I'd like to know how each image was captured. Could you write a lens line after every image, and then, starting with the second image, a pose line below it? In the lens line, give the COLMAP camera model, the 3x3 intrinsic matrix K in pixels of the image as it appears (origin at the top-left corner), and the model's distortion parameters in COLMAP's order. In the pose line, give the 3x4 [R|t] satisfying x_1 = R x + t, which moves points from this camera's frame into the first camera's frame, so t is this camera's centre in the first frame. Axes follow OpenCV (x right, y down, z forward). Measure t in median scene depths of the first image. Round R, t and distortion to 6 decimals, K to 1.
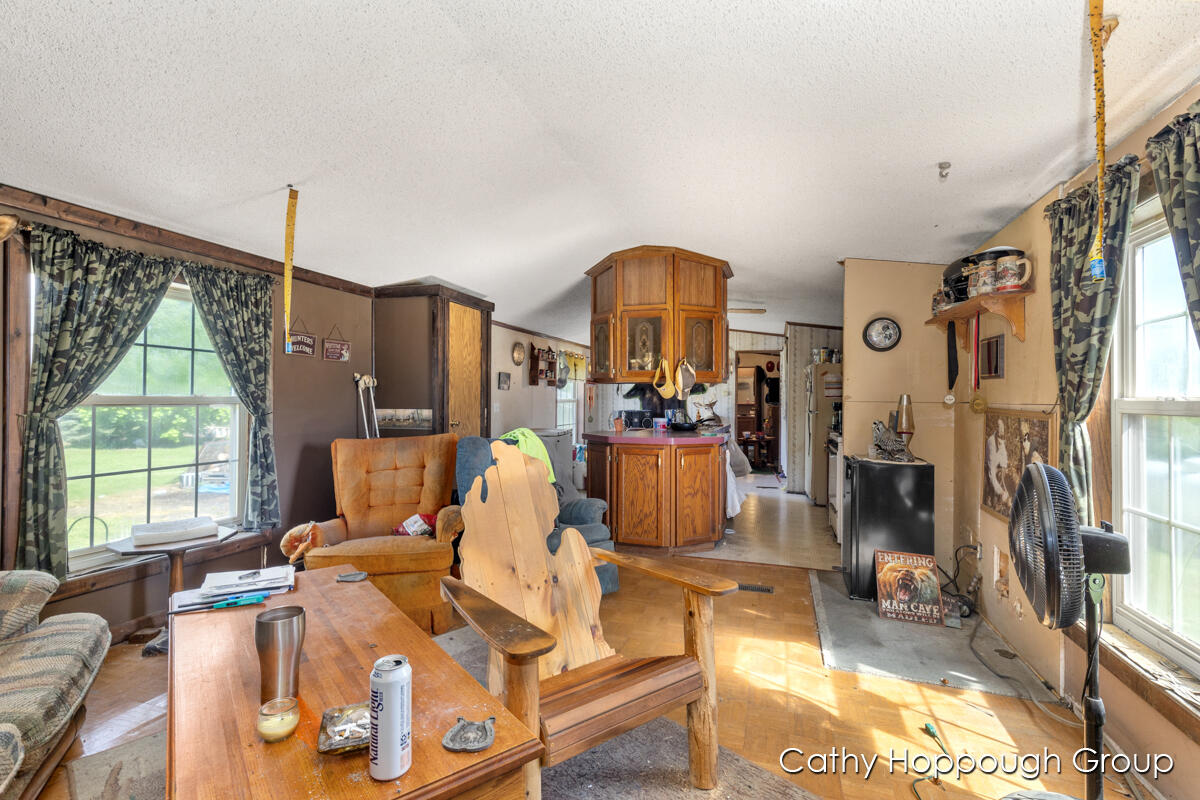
lens RADIAL K [[543.6, 0, 598.9], [0, 543.6, 396.6], [0, 0, 1]] dist [0.003634, -0.000280]
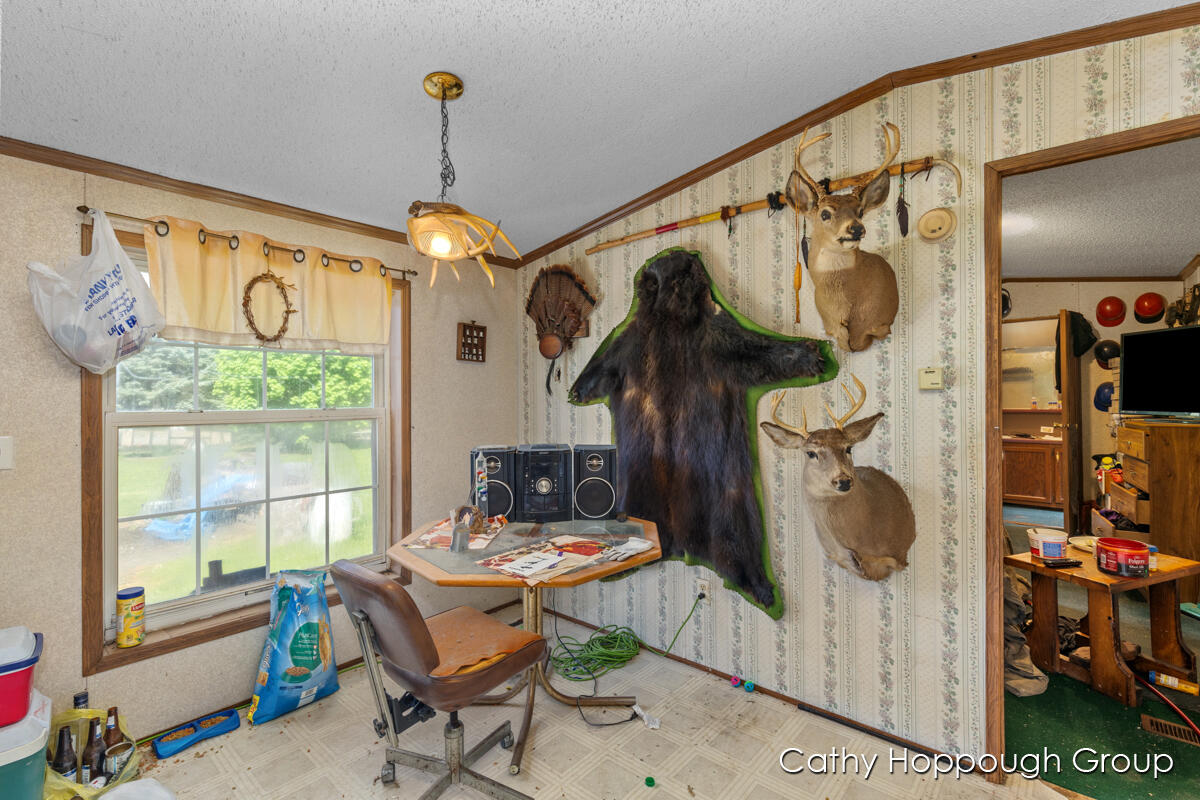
lens RADIAL K [[543.6, 0, 596.9], [0, 543.6, 396.5], [0, 0, 1]] dist [0.003634, -0.000280]
pose [[0.922187, -0.011574, -0.386571, 0.281476], [0.010760, 0.999933, -0.004269, 0.000793], [0.386595, -0.000223, 0.922250, 1.092852]]
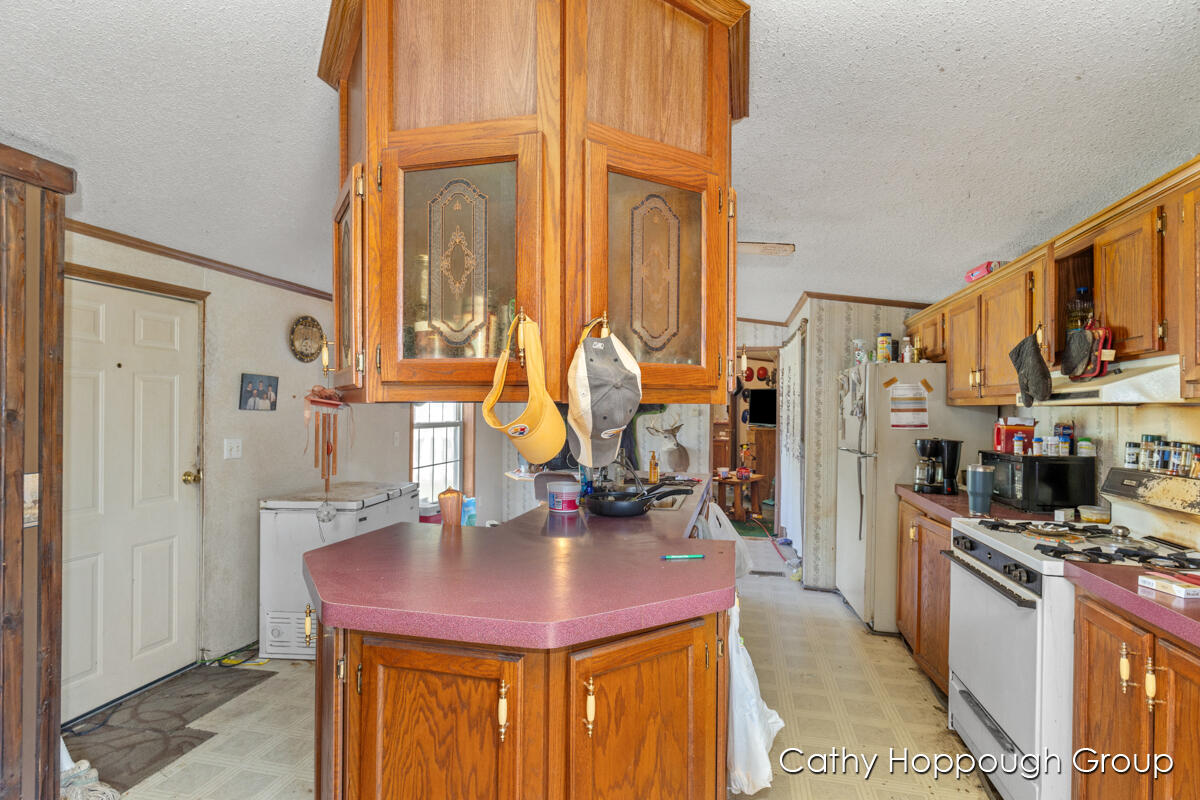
lens RADIAL K [[579.7, 0, 600.6], [0, 579.7, 408.0], [0, 0, 1]] dist [-0.004181, -0.000221]
pose [[0.996042, 0.004627, 0.088762, 0.086367], [-0.004652, 0.999989, 0.000072, -0.015940], [-0.088760, -0.000485, 0.996053, 0.467980]]
